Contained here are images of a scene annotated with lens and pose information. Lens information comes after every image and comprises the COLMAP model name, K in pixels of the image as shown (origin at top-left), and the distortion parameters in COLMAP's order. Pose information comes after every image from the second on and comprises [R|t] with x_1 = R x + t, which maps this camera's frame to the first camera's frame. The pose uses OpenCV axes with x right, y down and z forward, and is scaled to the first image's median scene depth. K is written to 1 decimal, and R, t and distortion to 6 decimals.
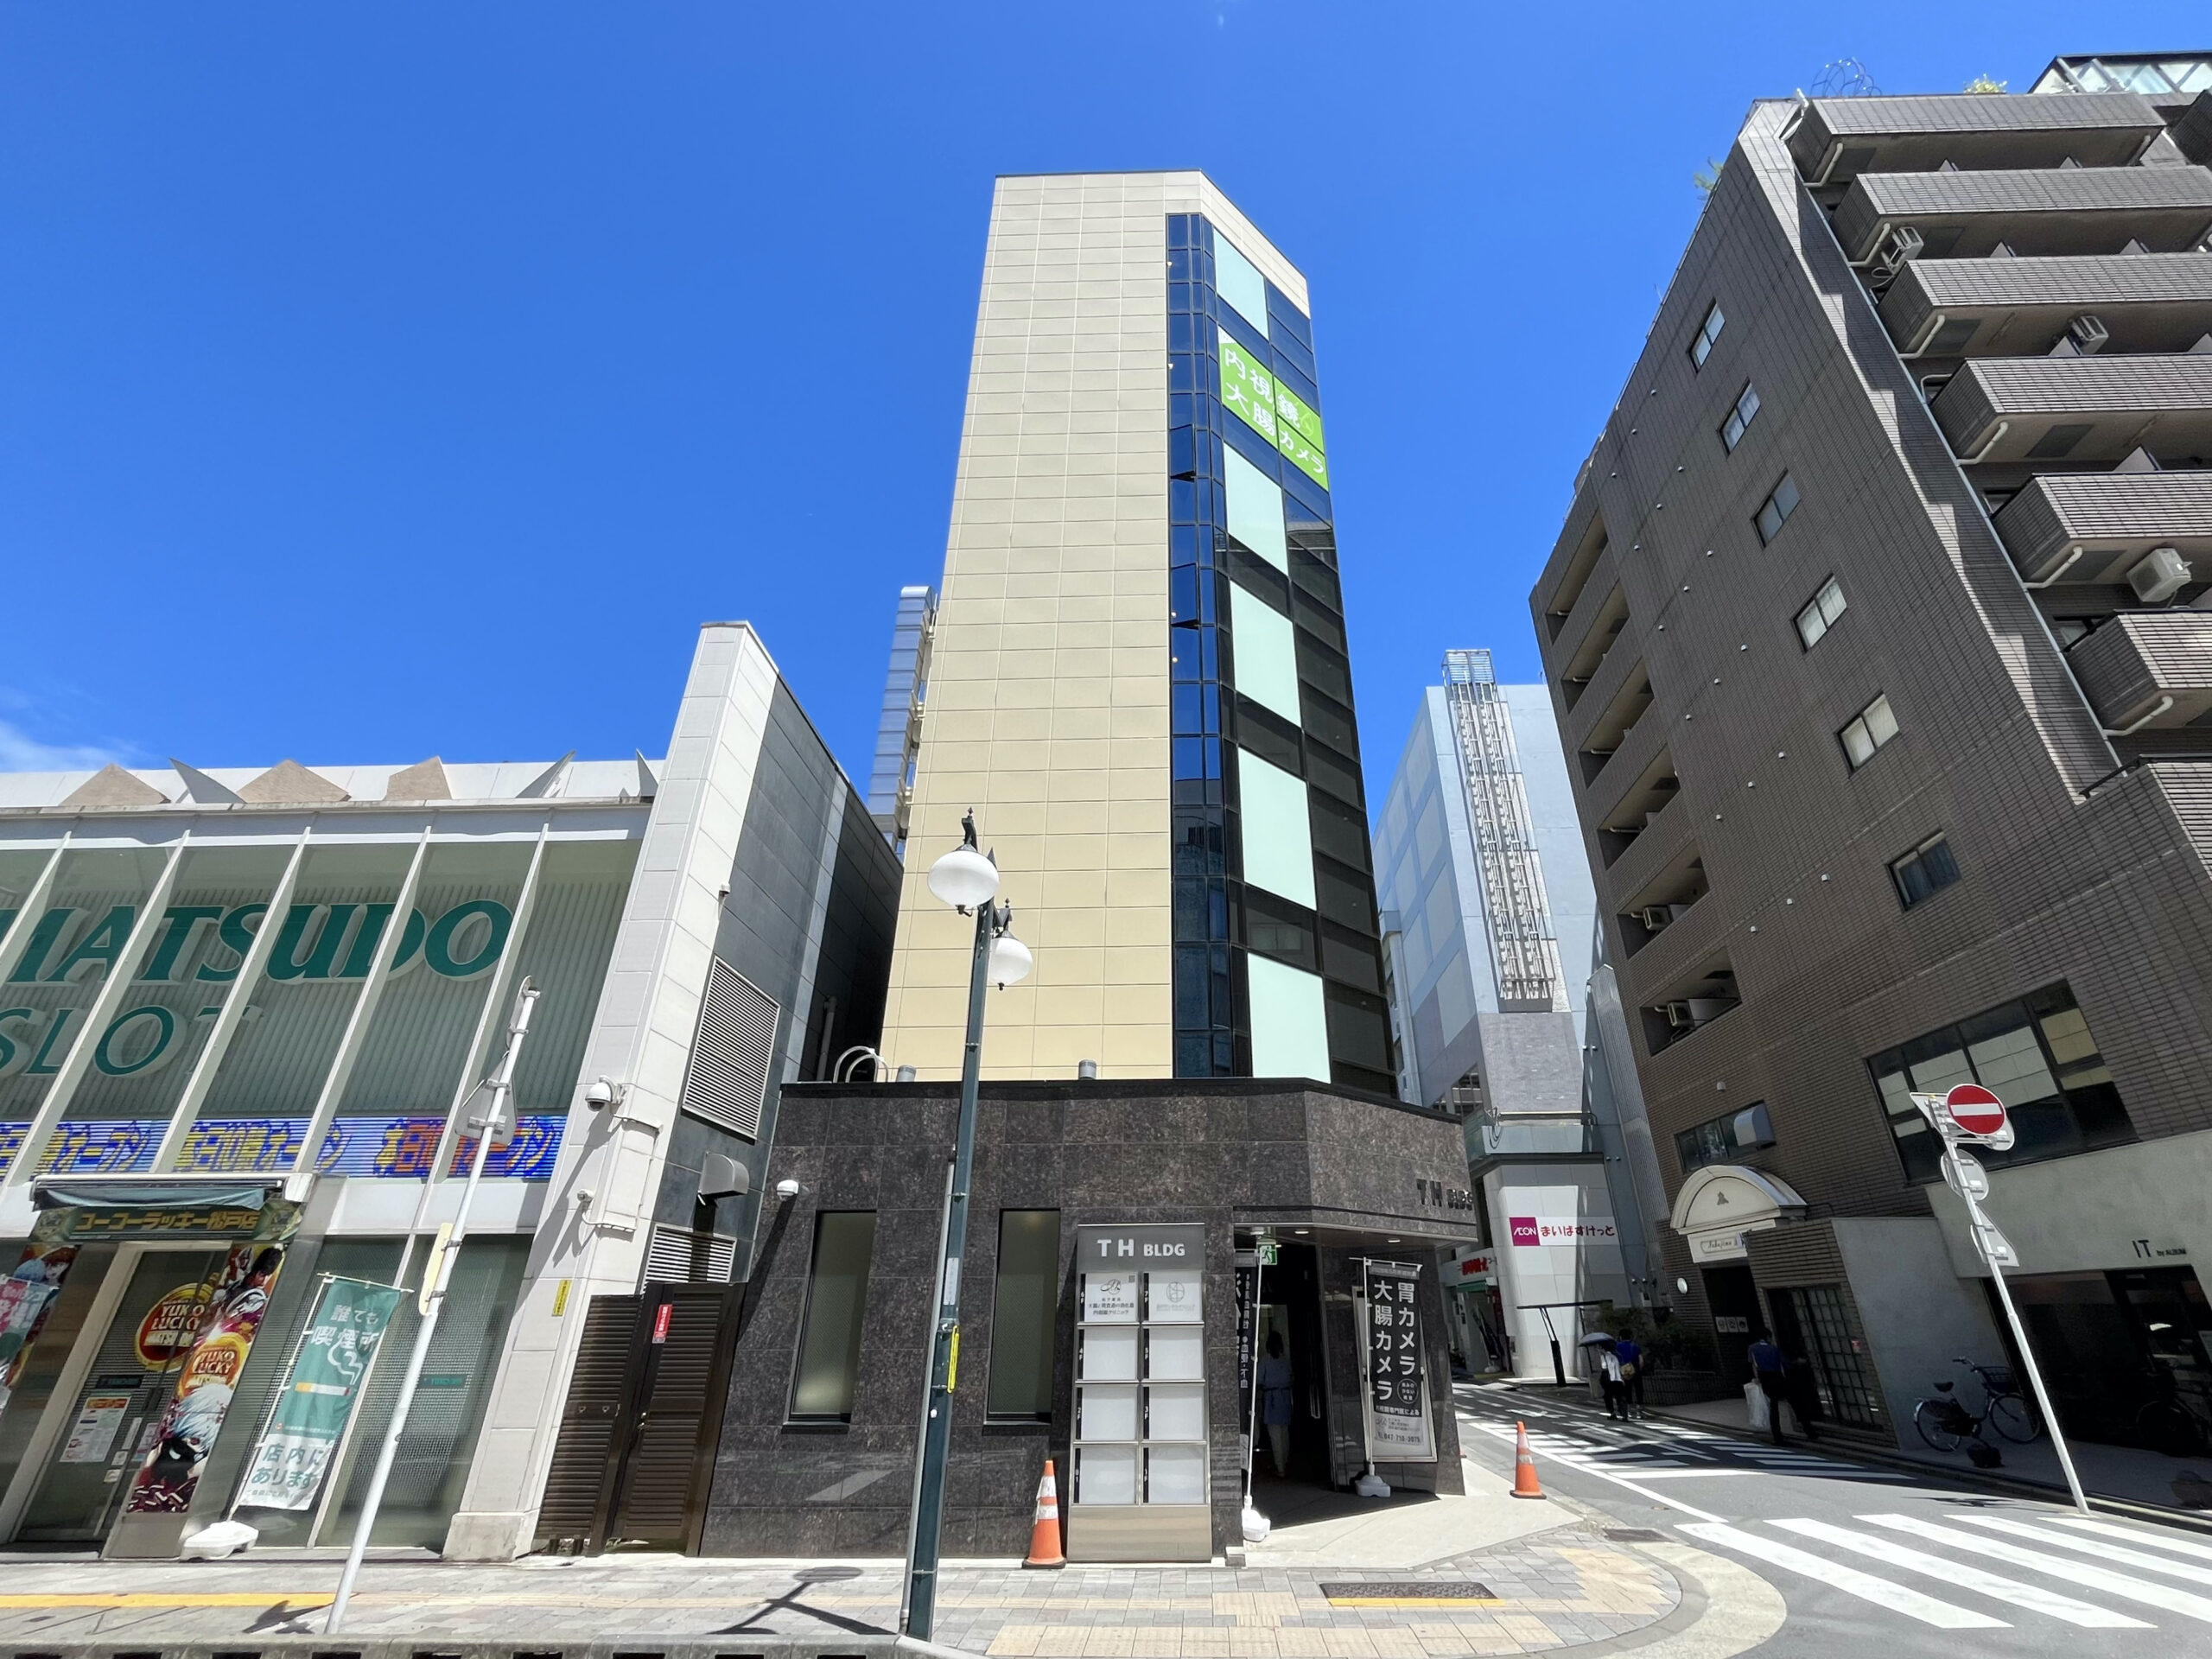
lens RADIAL K [[958.7, 0, 1152.8], [0, 958.7, 813.7], [0, 0, 1]] dist [-0.003179, -0.000621]
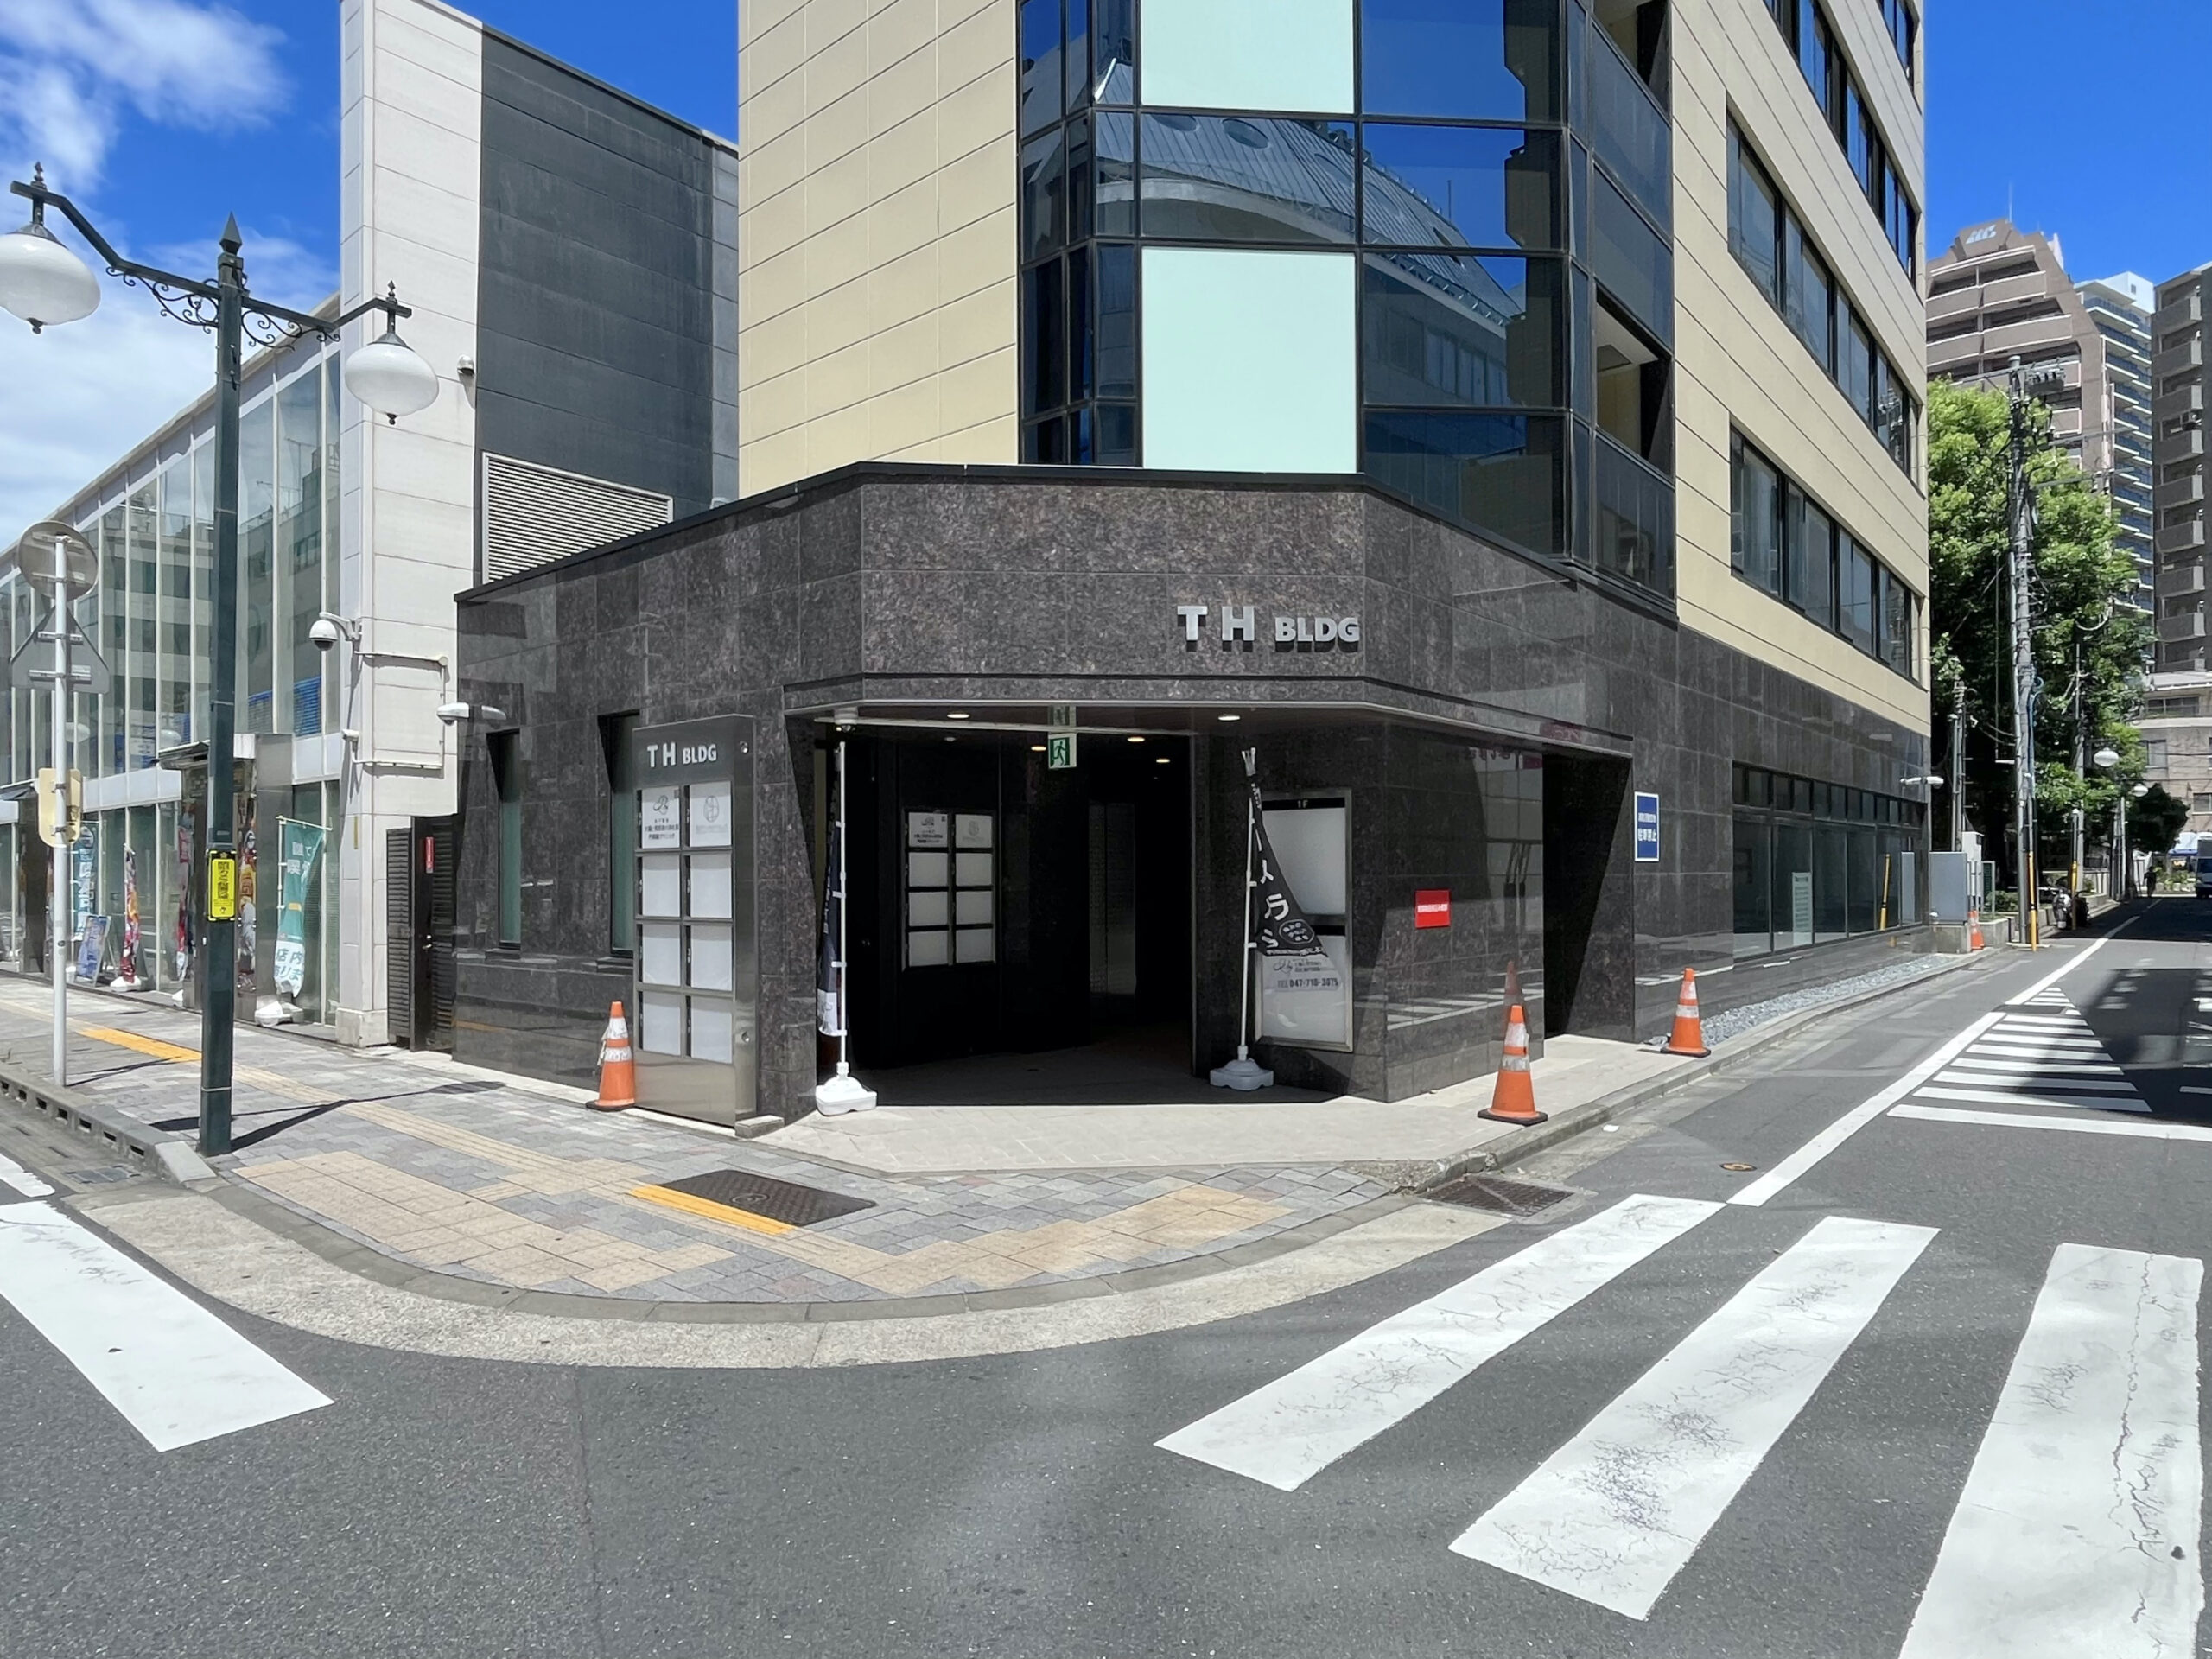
lens RADIAL K [[1283.8, 0, 1118.4], [0, 1283.8, 859.4], [0, 0, 1]] dist [-0.014025, 0.000198]
pose [[0.788701, -0.004373, -0.614761, 0.806586], [0.290505, 0.883939, 0.366412, 0.272376], [0.541810, -0.467581, 0.698434, 0.485938]]
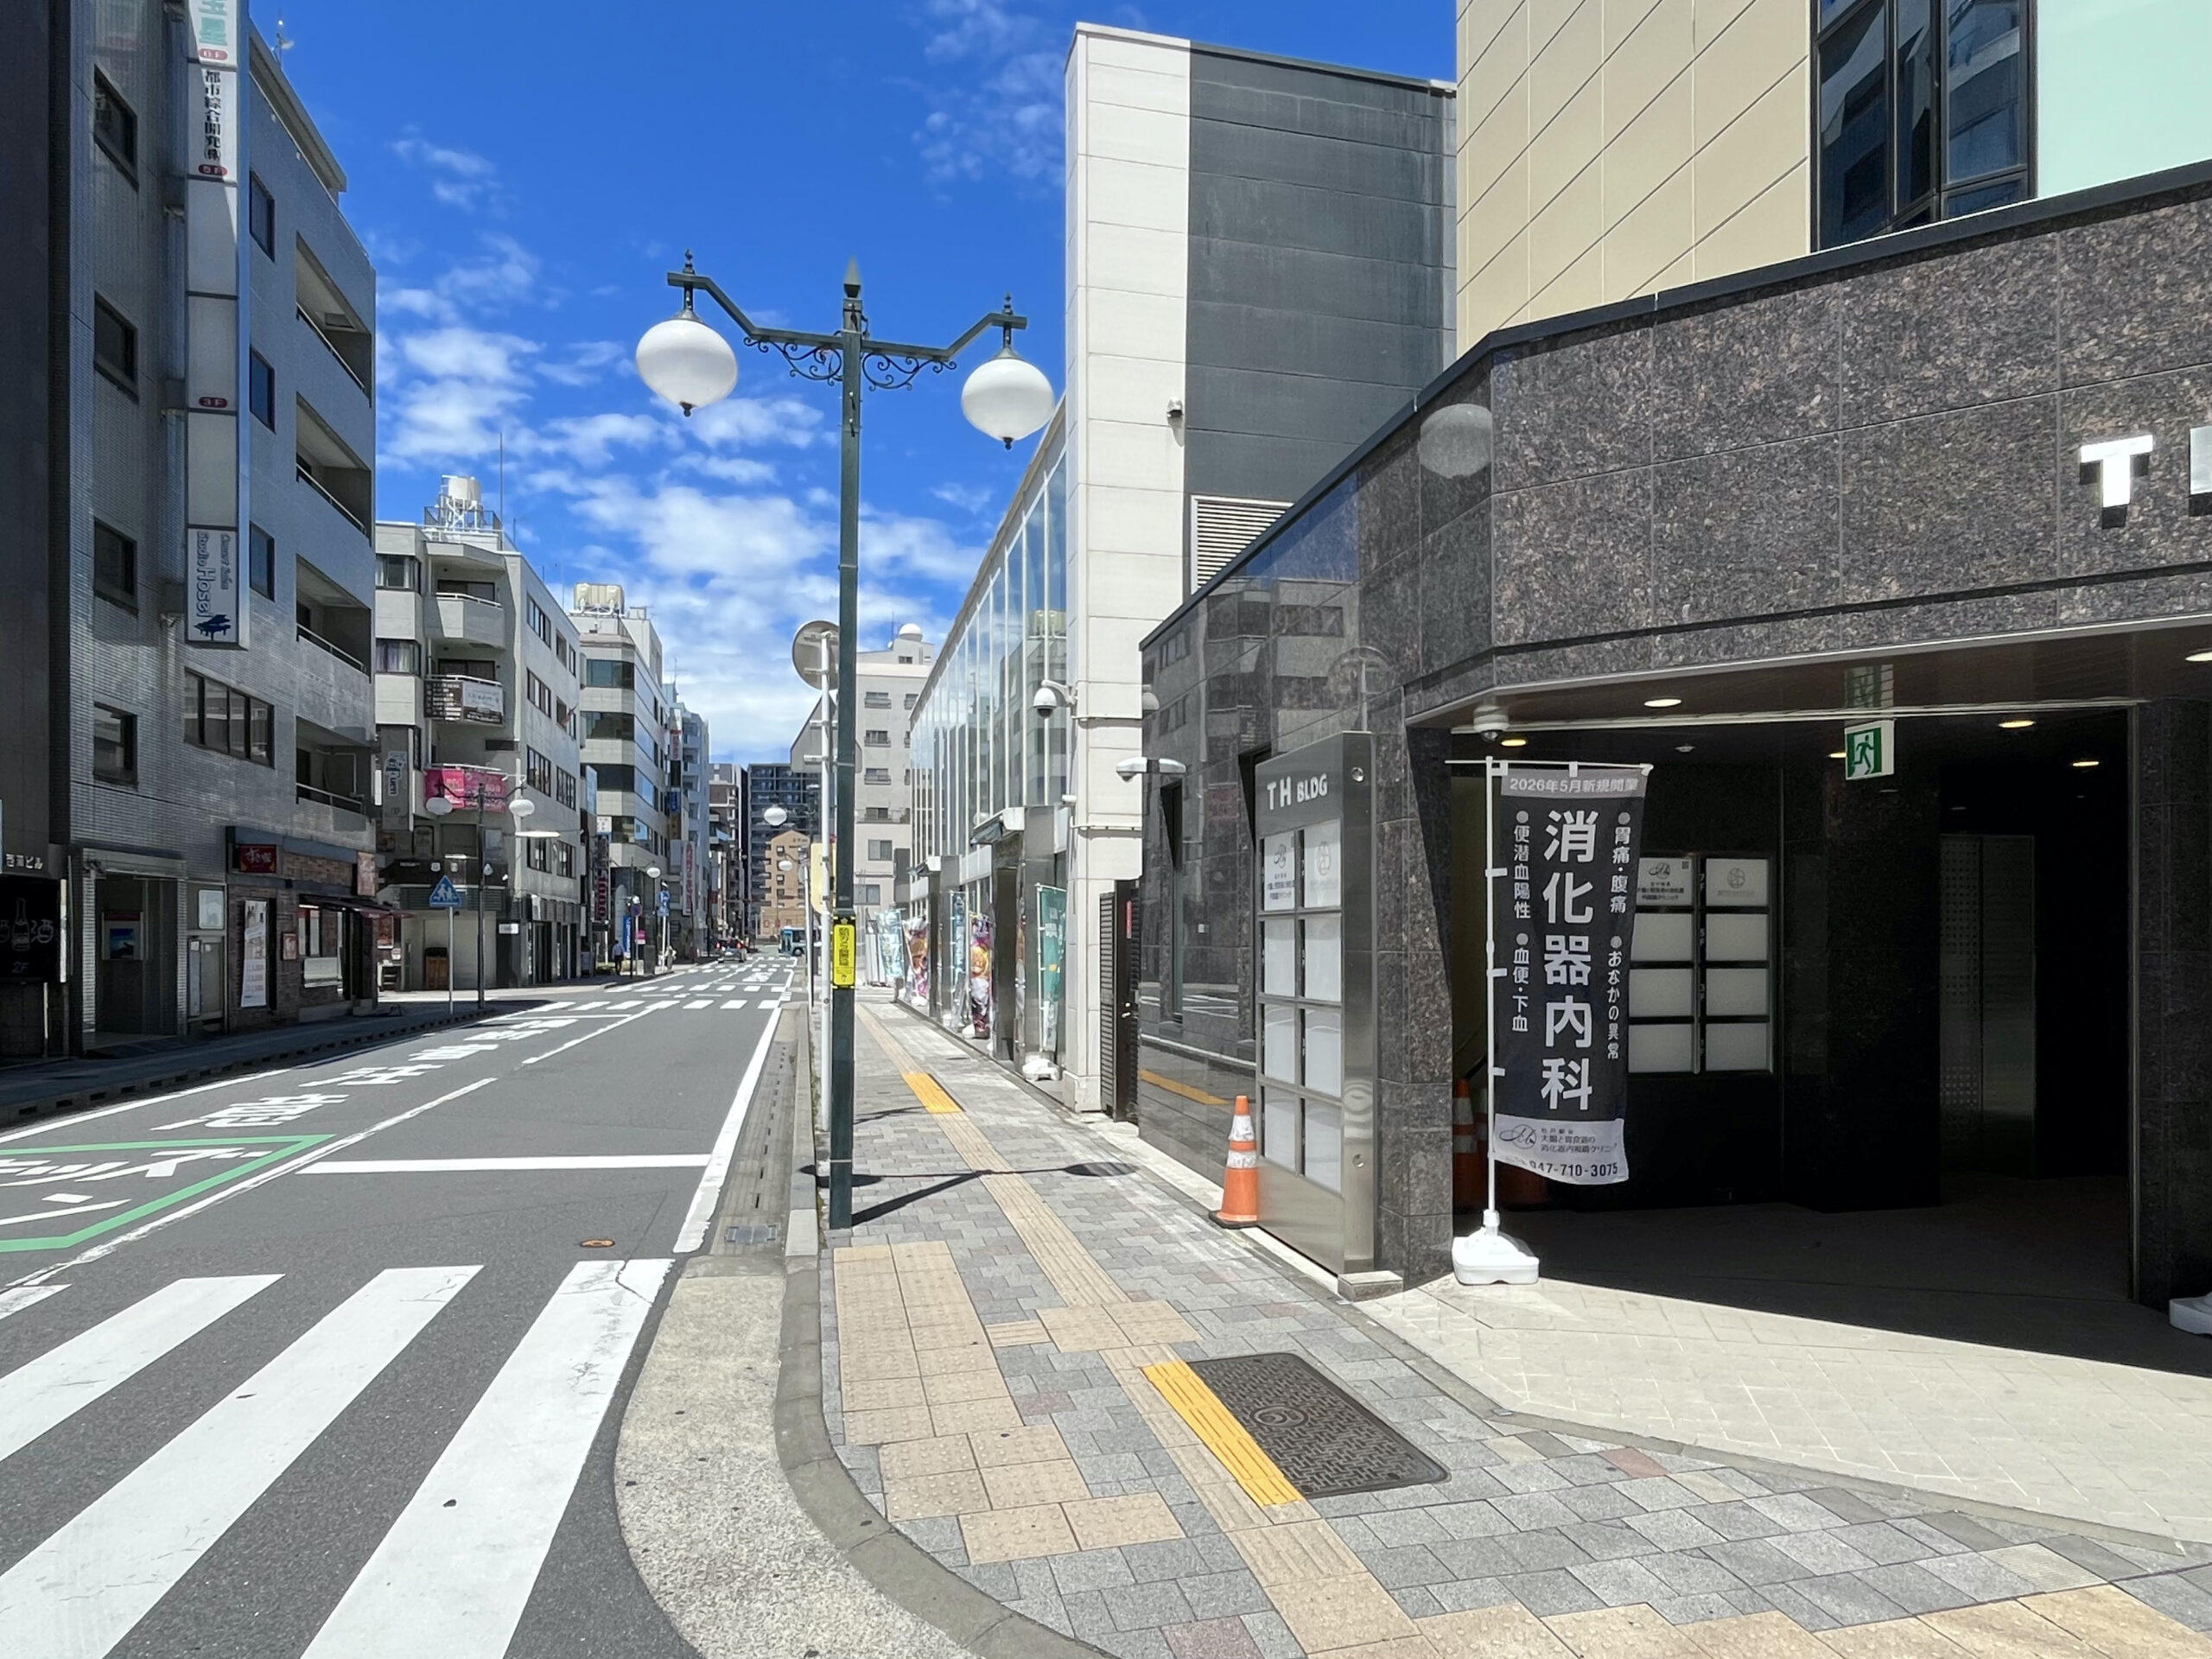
lens RADIAL K [[1276.2, 0, 1106.8], [0, 1276.2, 936.5], [0, 0, 1]] dist [-0.001935, -0.002035]
pose [[0.259358, 0.005049, -0.965768, 0.661734], [0.455060, 0.881384, 0.126814, 0.384973], [0.851853, -0.472373, 0.226297, 0.702120]]
